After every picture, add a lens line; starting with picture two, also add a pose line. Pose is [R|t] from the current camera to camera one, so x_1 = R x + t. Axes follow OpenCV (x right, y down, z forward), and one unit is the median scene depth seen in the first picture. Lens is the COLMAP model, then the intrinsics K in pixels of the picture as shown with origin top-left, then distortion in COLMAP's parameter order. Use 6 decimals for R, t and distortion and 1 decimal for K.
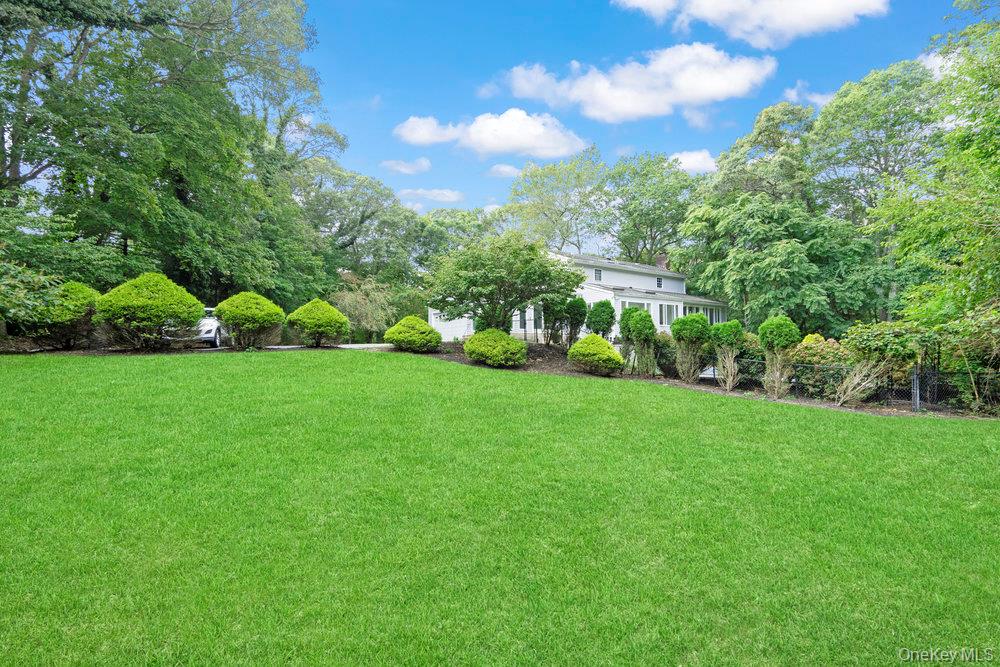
lens RADIAL K [[465.3, 0, 499.1], [0, 465.3, 335.3], [0, 0, 1]] dist [0.000697, 0.003801]
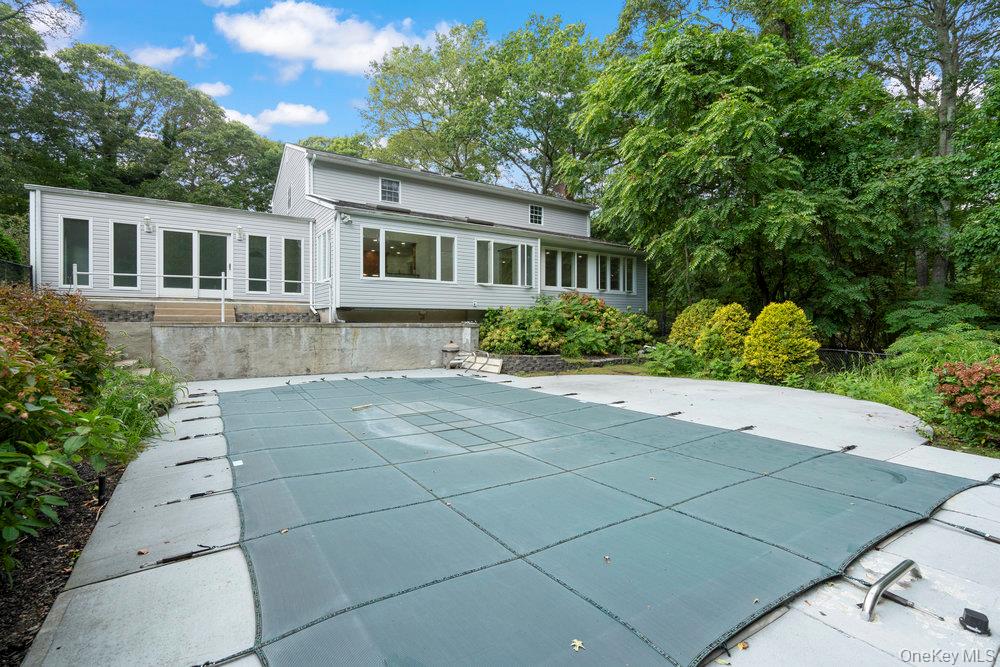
lens RADIAL K [[465.3, 0, 499.1], [0, 465.3, 335.3], [0, 0, 1]] dist [0.000697, 0.003801]
pose [[0.999650, 0.002199, -0.026347, 0.381147], [-0.000840, 0.998672, 0.051508, 0.008570], [0.026425, -0.051468, 0.998325, 0.498597]]
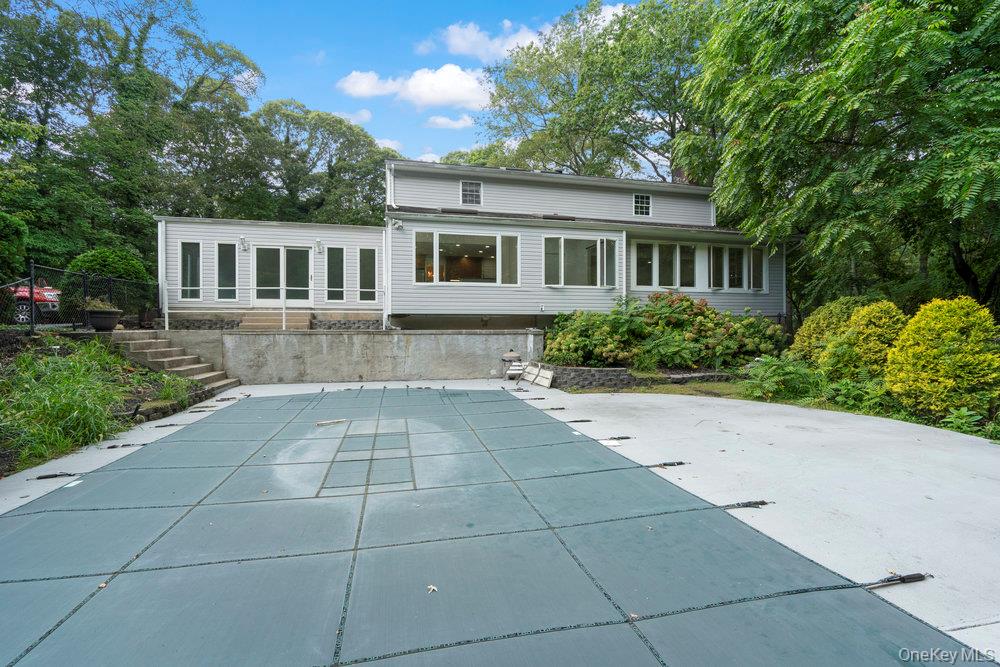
lens RADIAL K [[465.3, 0, 499.1], [0, 465.3, 335.3], [0, 0, 1]] dist [0.000697, 0.003801]
pose [[0.931069, 0.003921, -0.364821, 0.467319], [0.011102, 0.999175, 0.039072, 0.008740], [0.364673, -0.040429, 0.930258, 0.564267]]
